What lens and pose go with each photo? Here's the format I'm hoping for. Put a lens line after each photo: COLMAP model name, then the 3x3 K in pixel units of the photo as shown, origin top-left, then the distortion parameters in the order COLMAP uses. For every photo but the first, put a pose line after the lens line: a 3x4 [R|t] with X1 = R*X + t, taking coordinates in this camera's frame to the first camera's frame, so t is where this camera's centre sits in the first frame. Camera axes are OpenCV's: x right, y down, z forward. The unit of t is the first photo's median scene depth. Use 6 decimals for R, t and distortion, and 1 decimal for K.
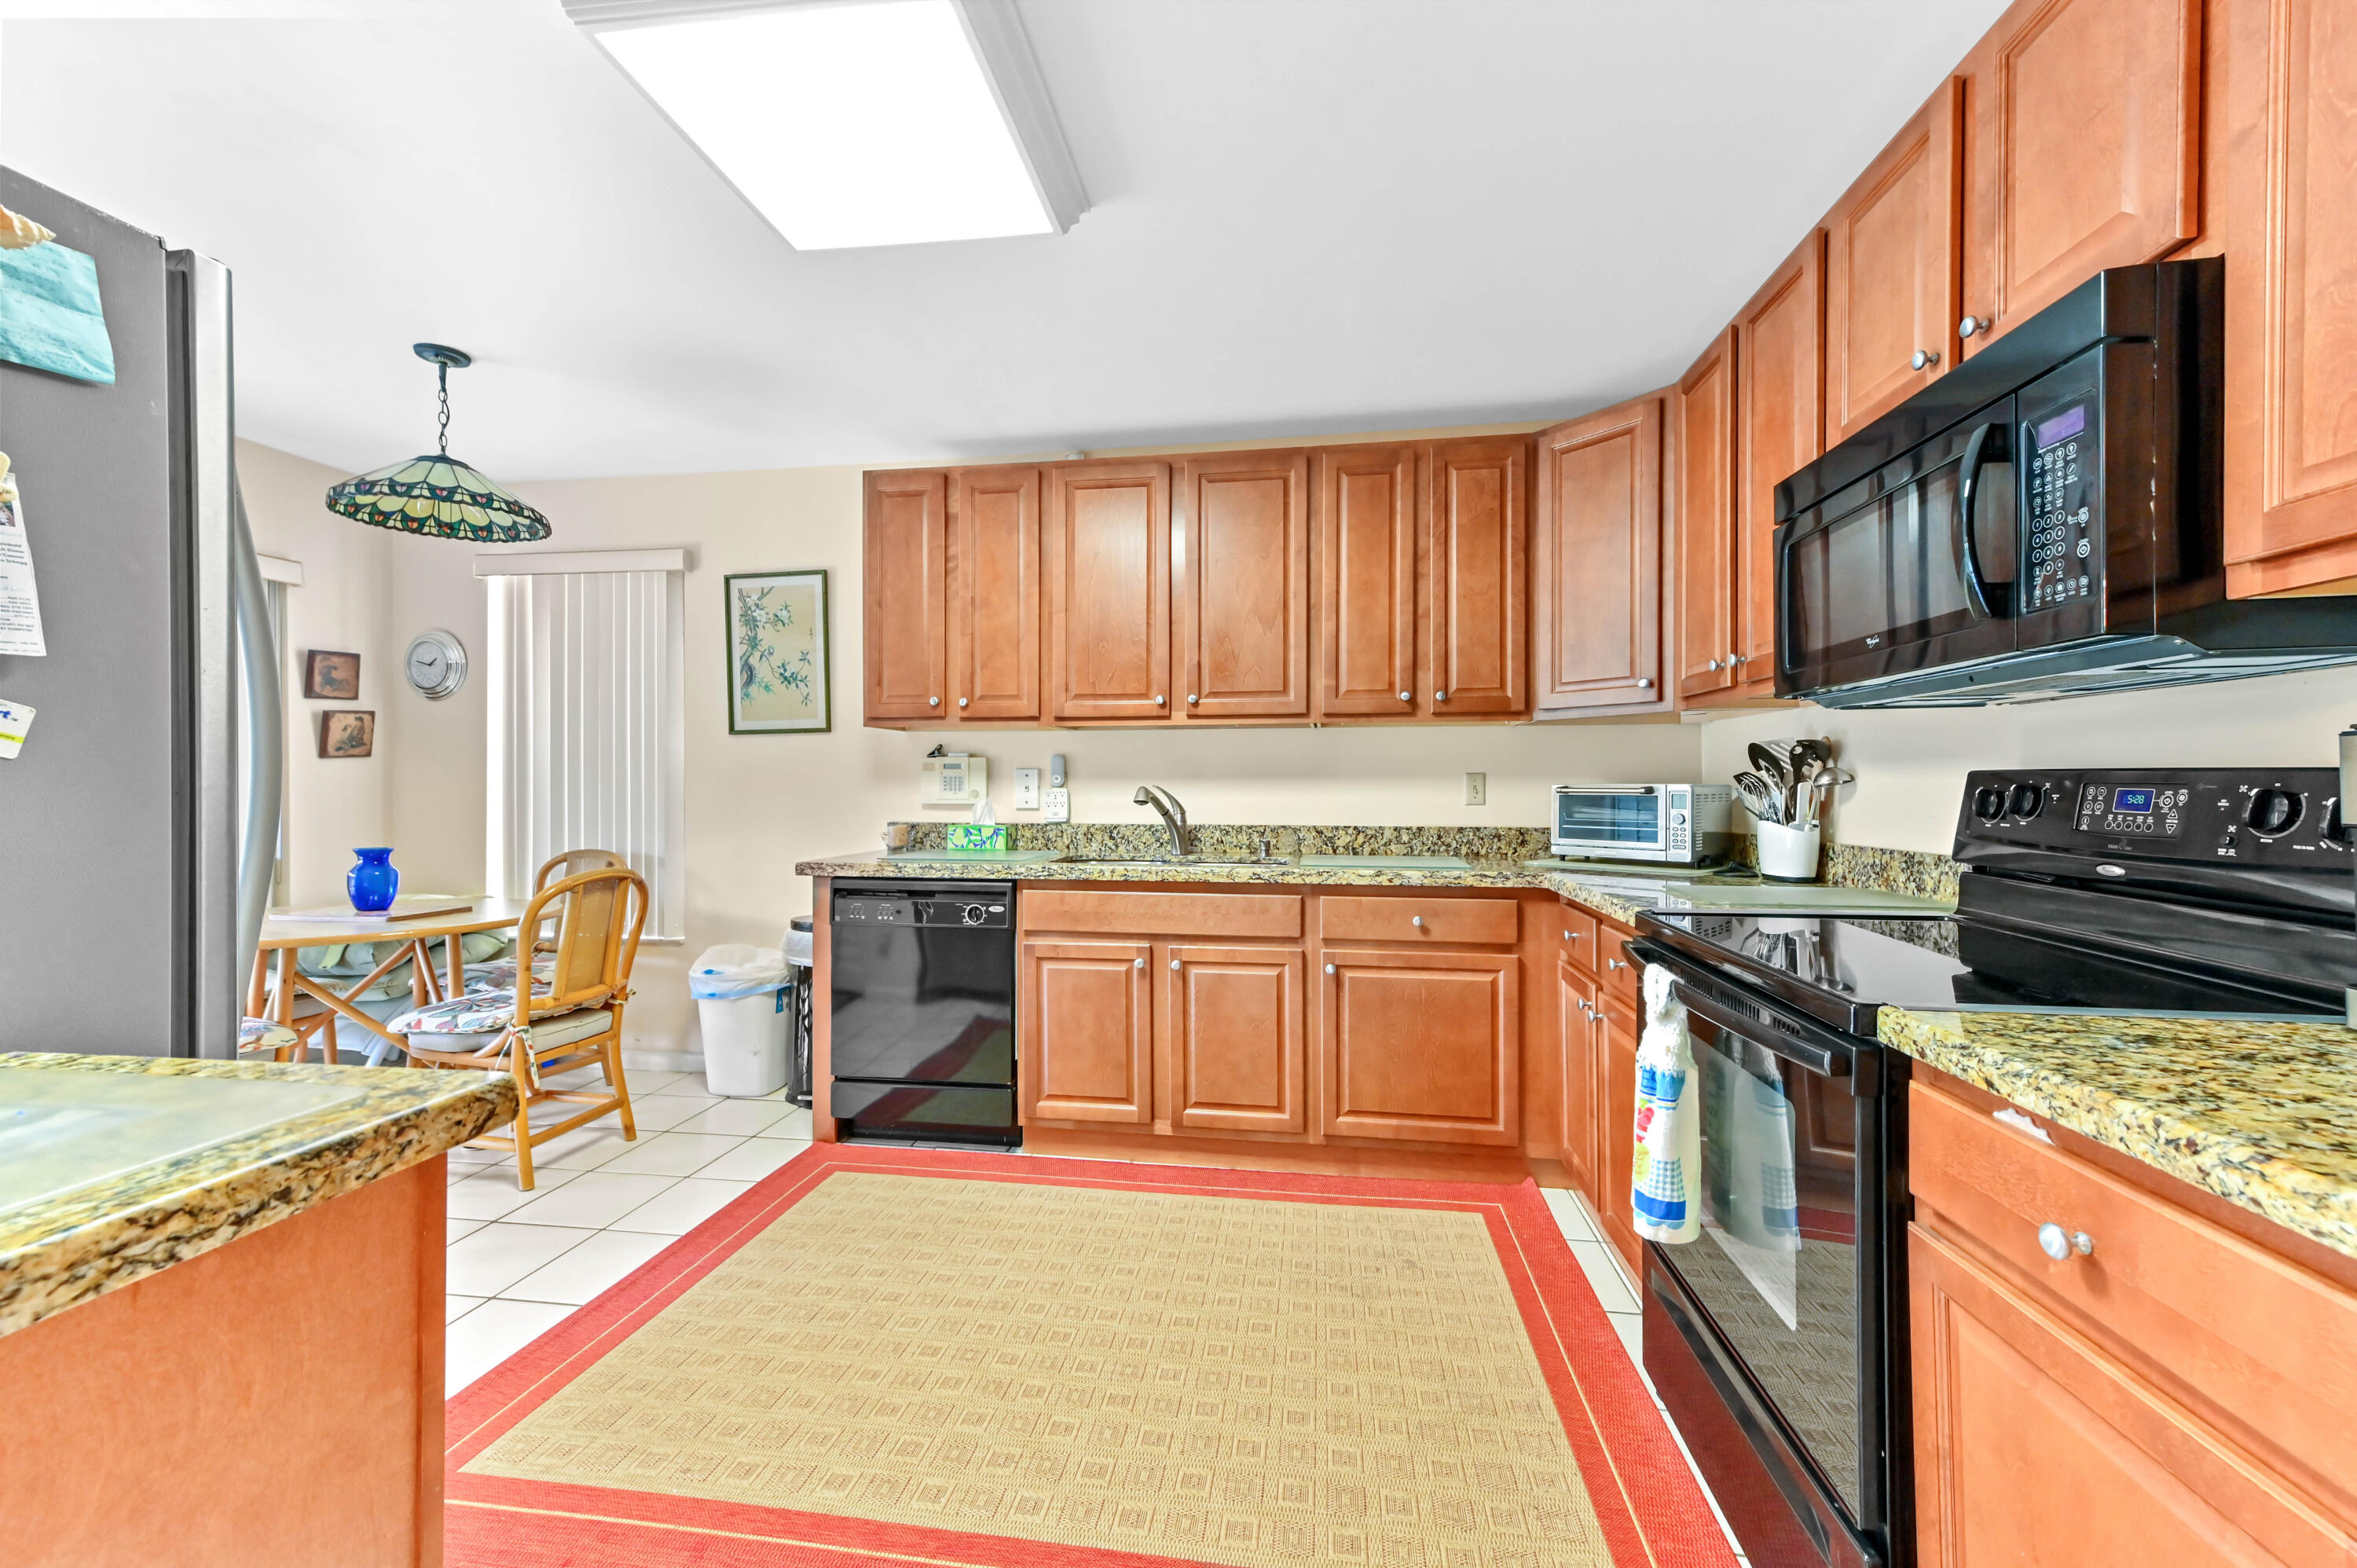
lens RADIAL K [[927.3, 0, 1190.2], [0, 927.3, 783.4], [0, 0, 1]] dist [0.013352, 0.000335]
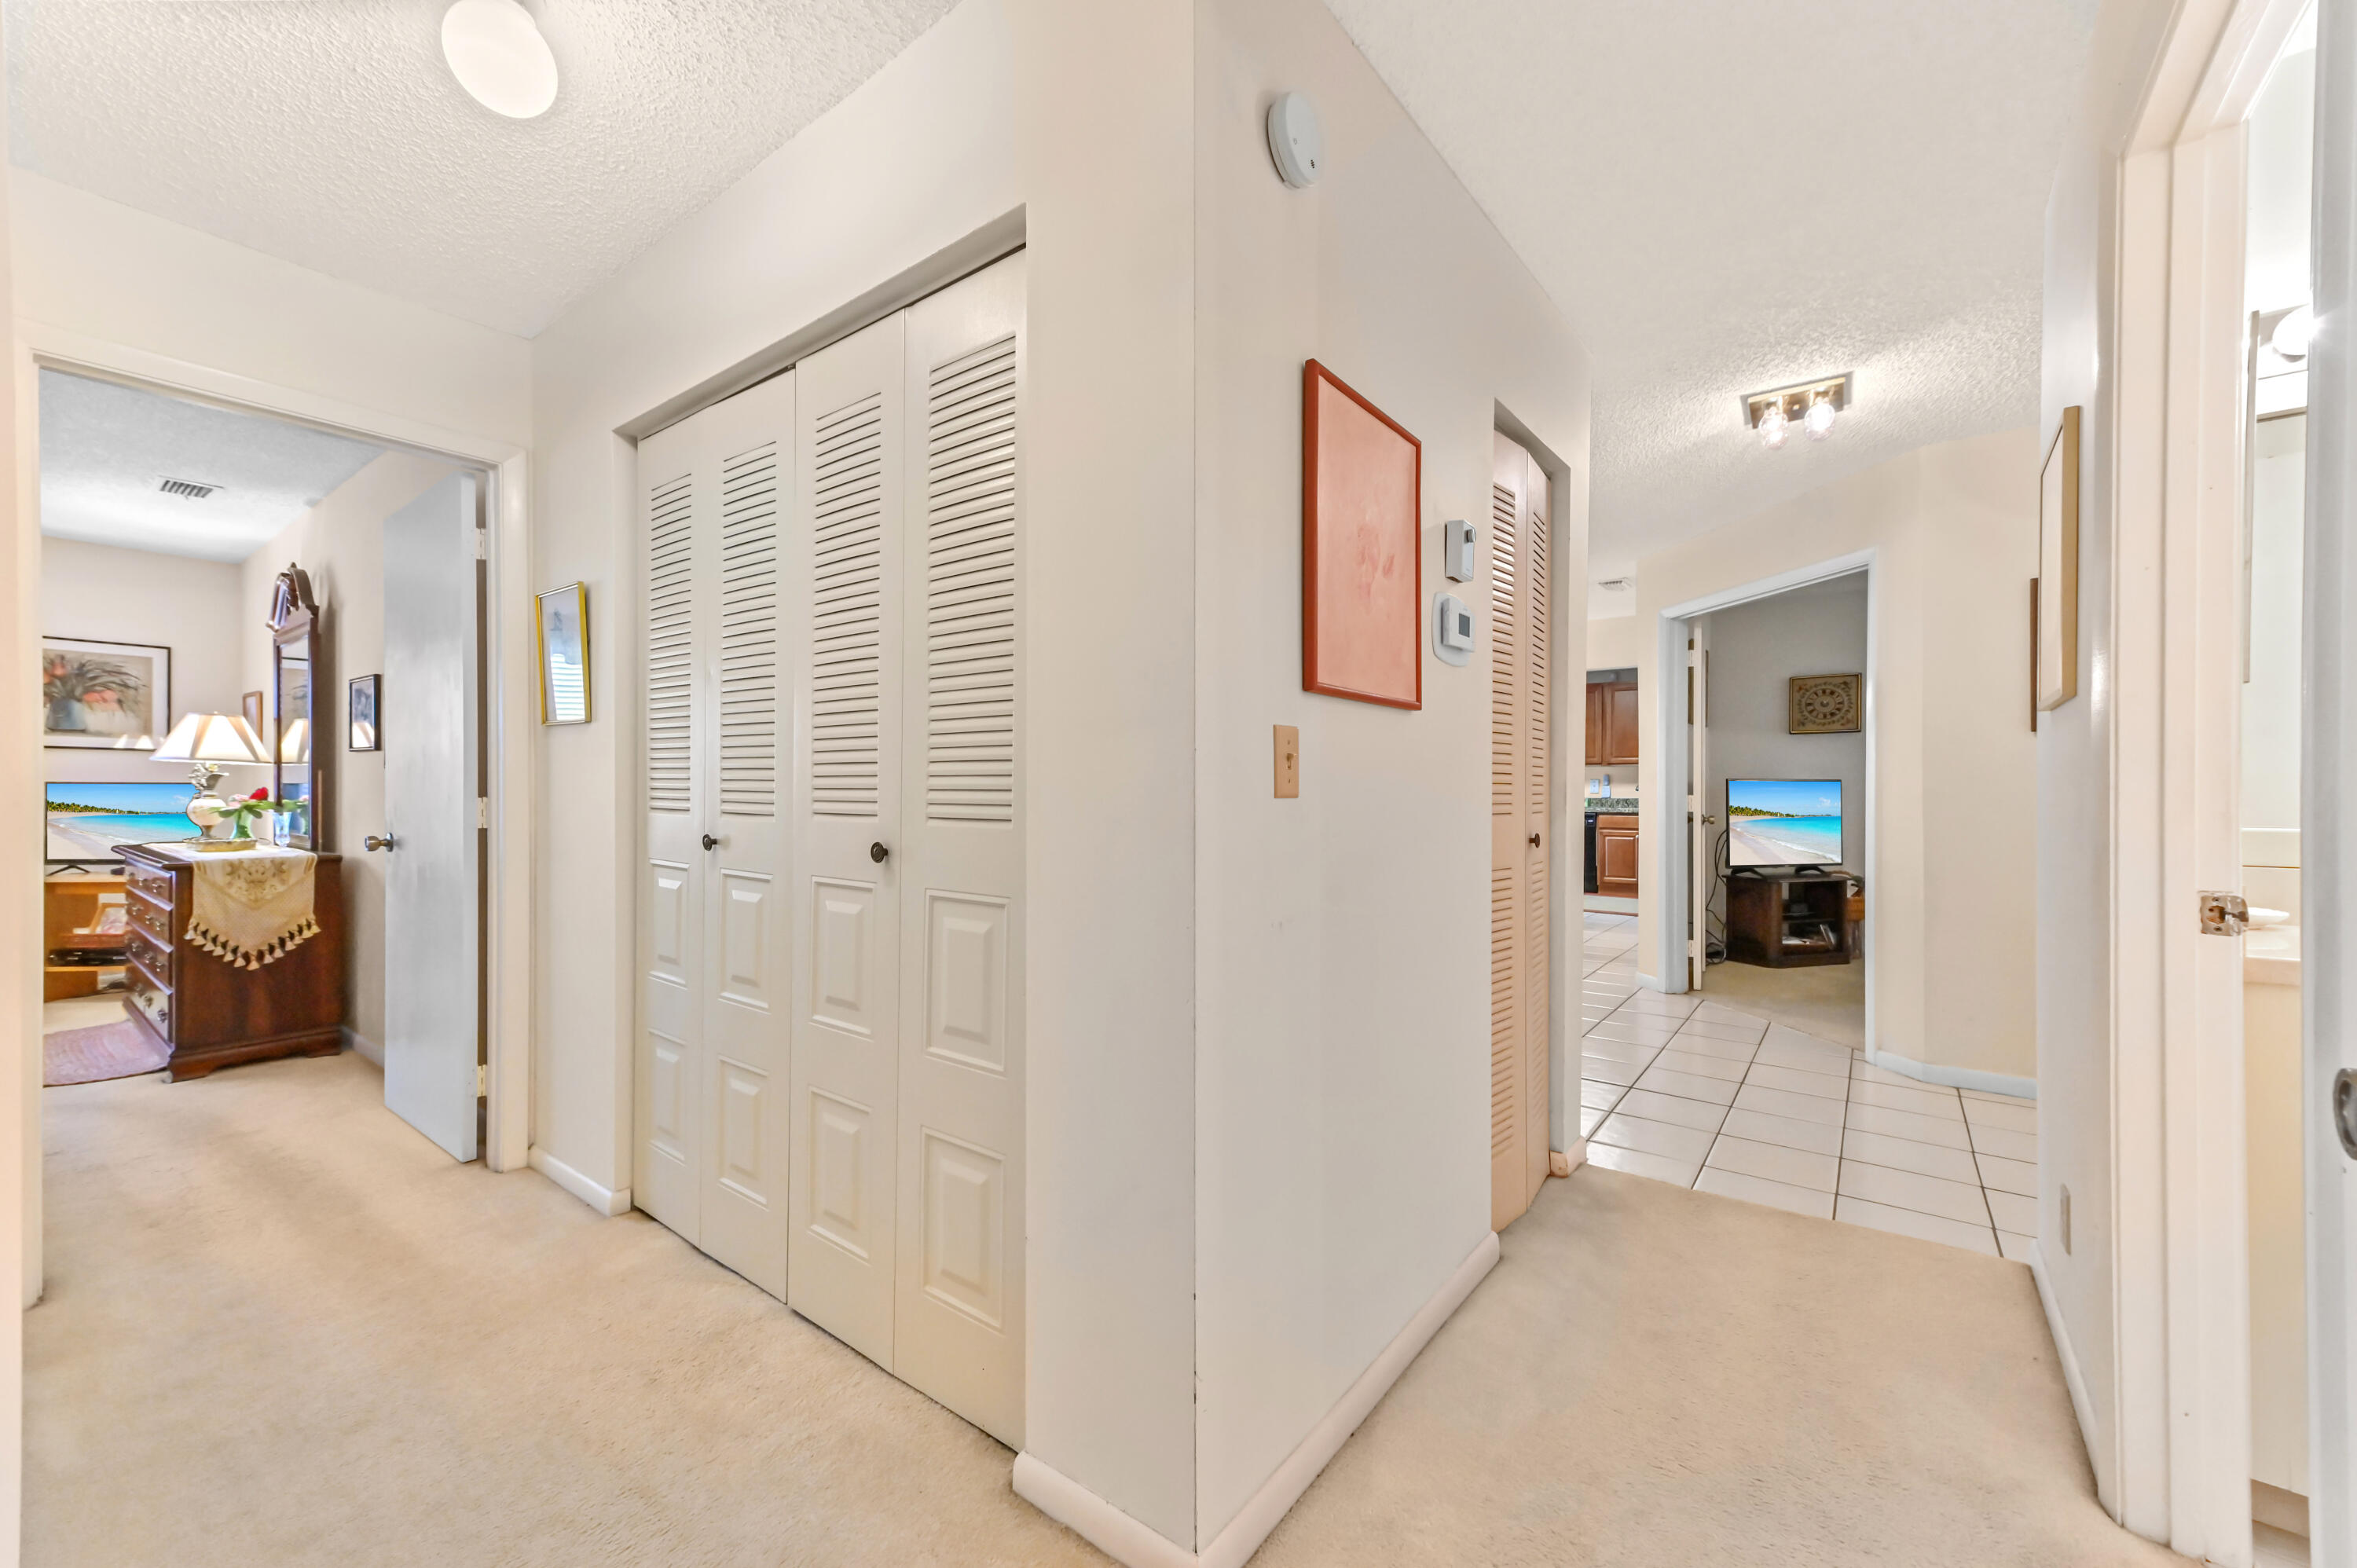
lens RADIAL K [[927.3, 0, 1184.5], [0, 927.3, 784.5], [0, 0, 1]] dist [0.013352, 0.000335]
pose [[0.871142, 0.000623, -0.491031, 0.148383], [-0.002265, 0.999994, -0.002750, 0.012441], [0.491027, 0.003508, 0.871138, -2.592649]]
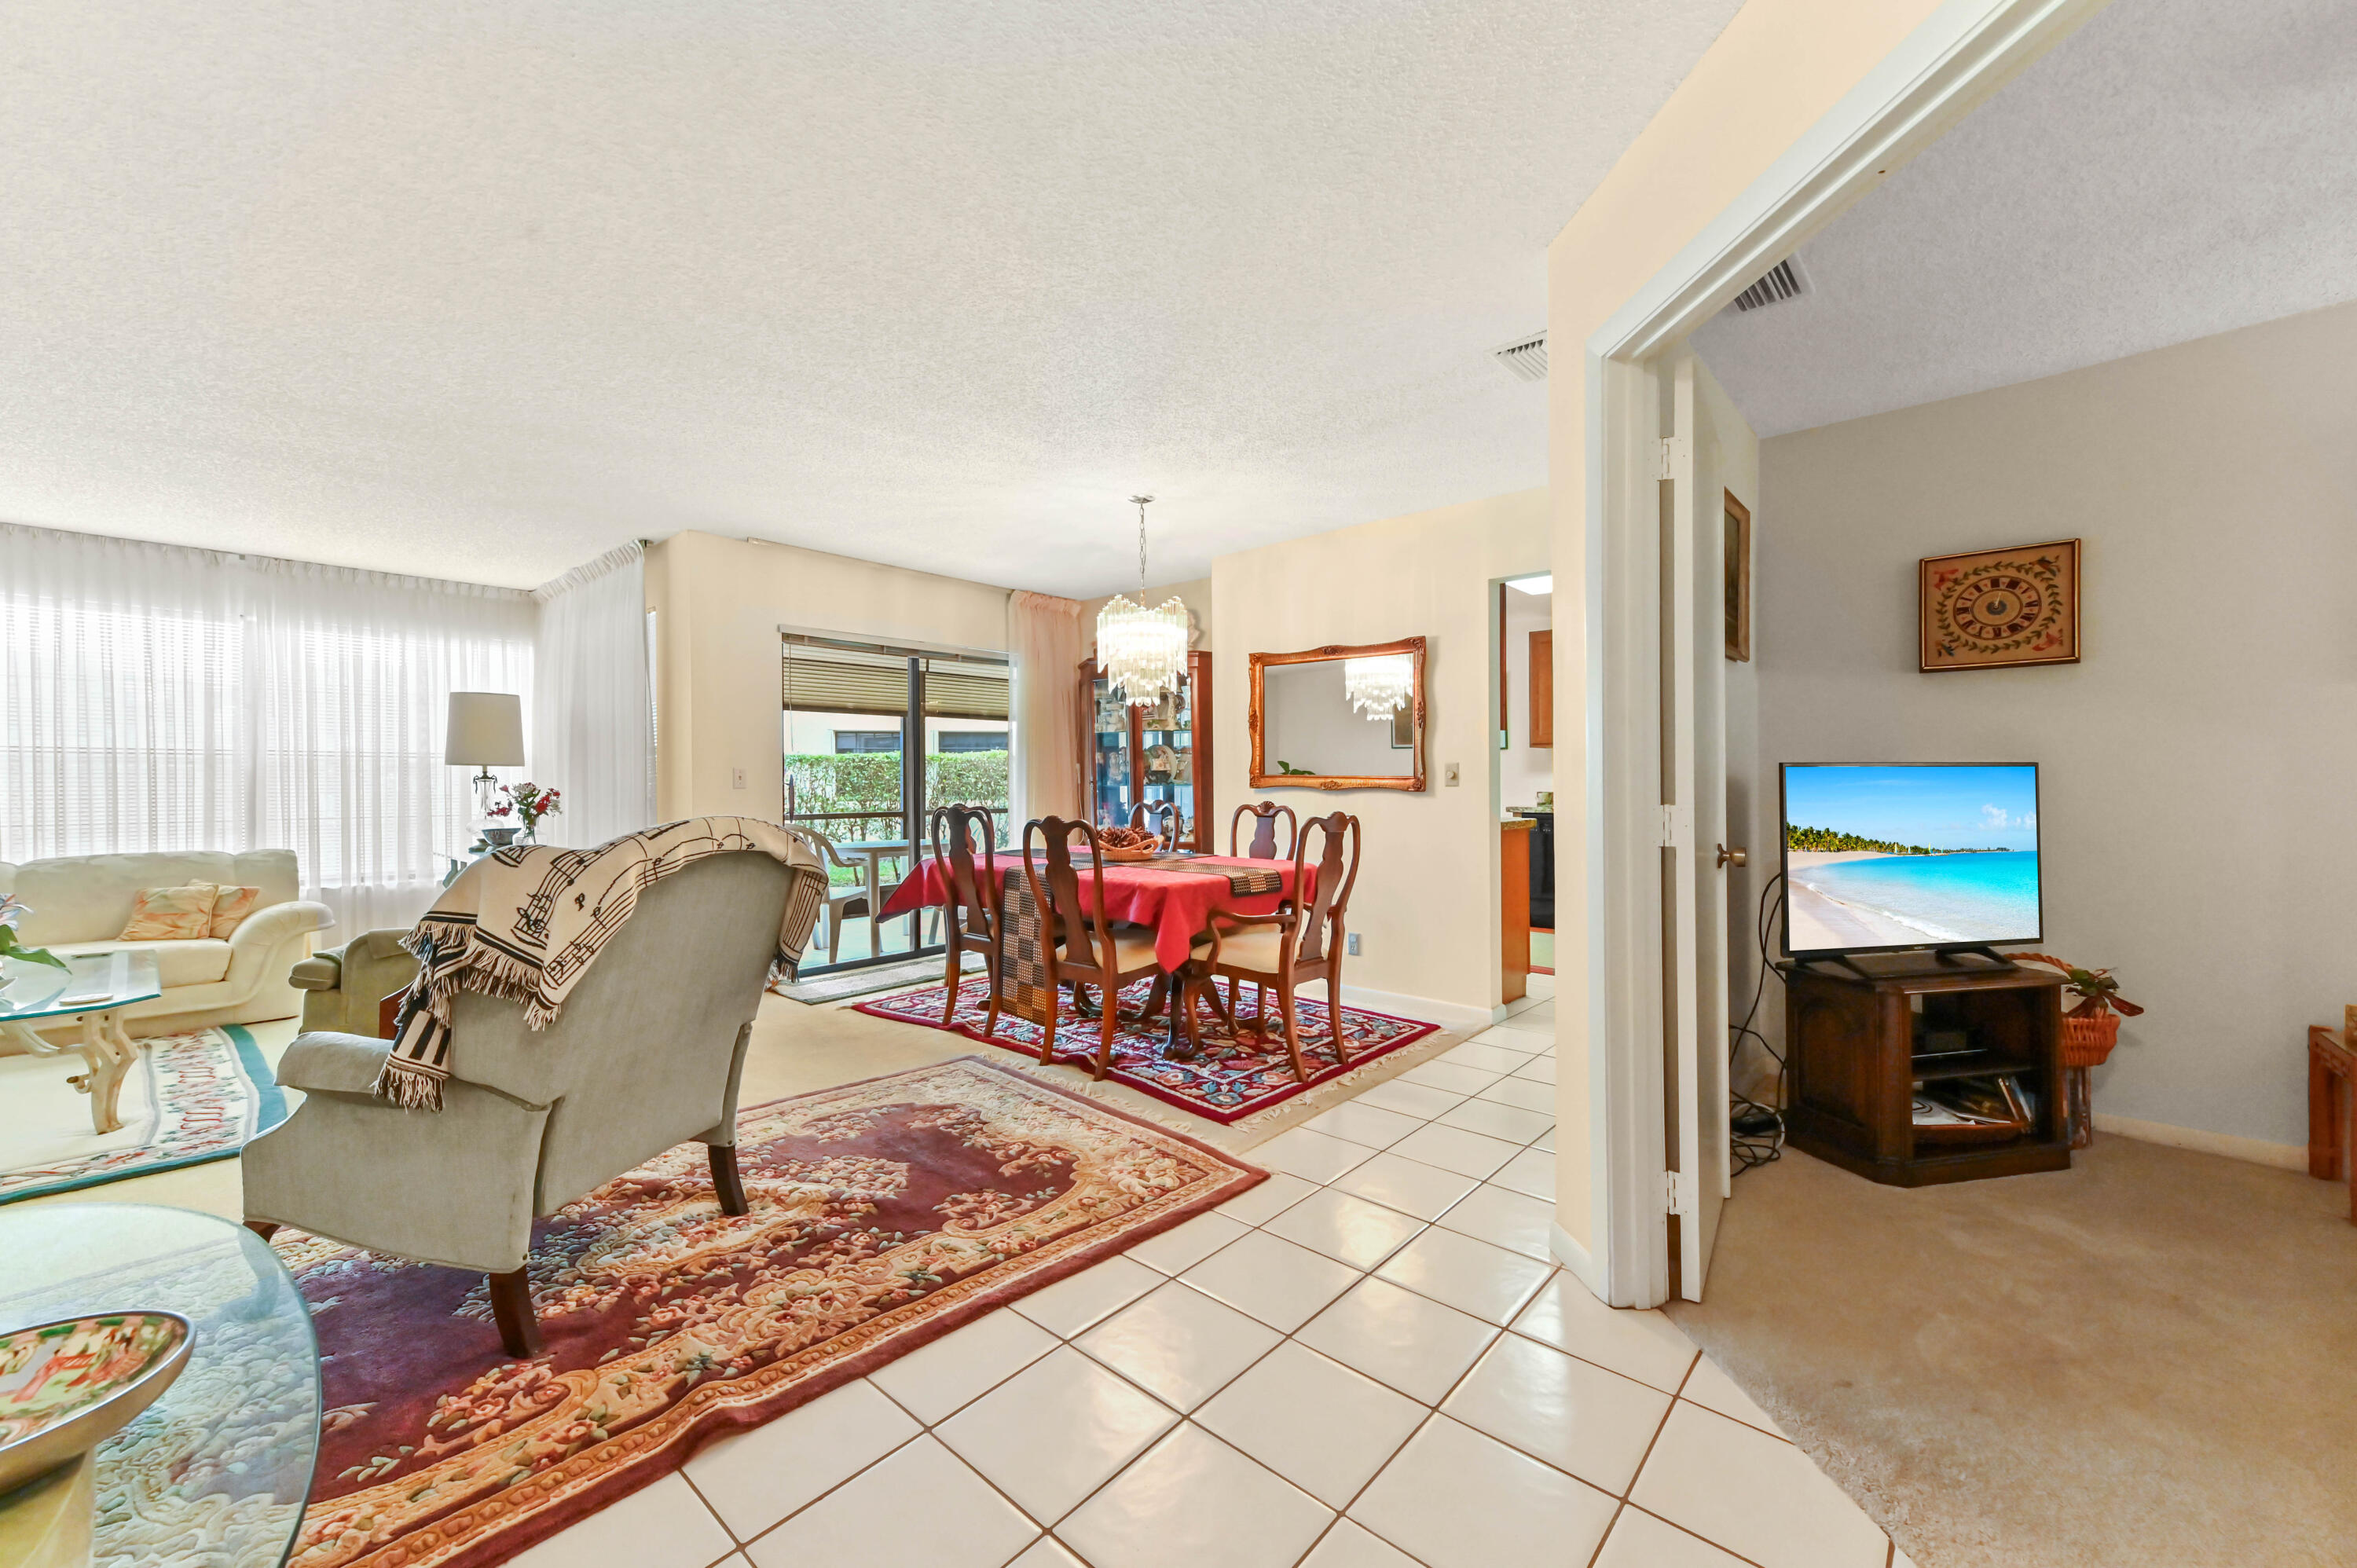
lens RADIAL K [[927.3, 0, 1186.8], [0, 927.3, 779.4], [0, 0, 1]] dist [0.013352, 0.000335]
pose [[0.831177, -0.005696, -0.555978, 0.202473], [0.008904, 0.999956, 0.003068, 0.001028], [0.555936, -0.007500, 0.831191, -1.432047]]
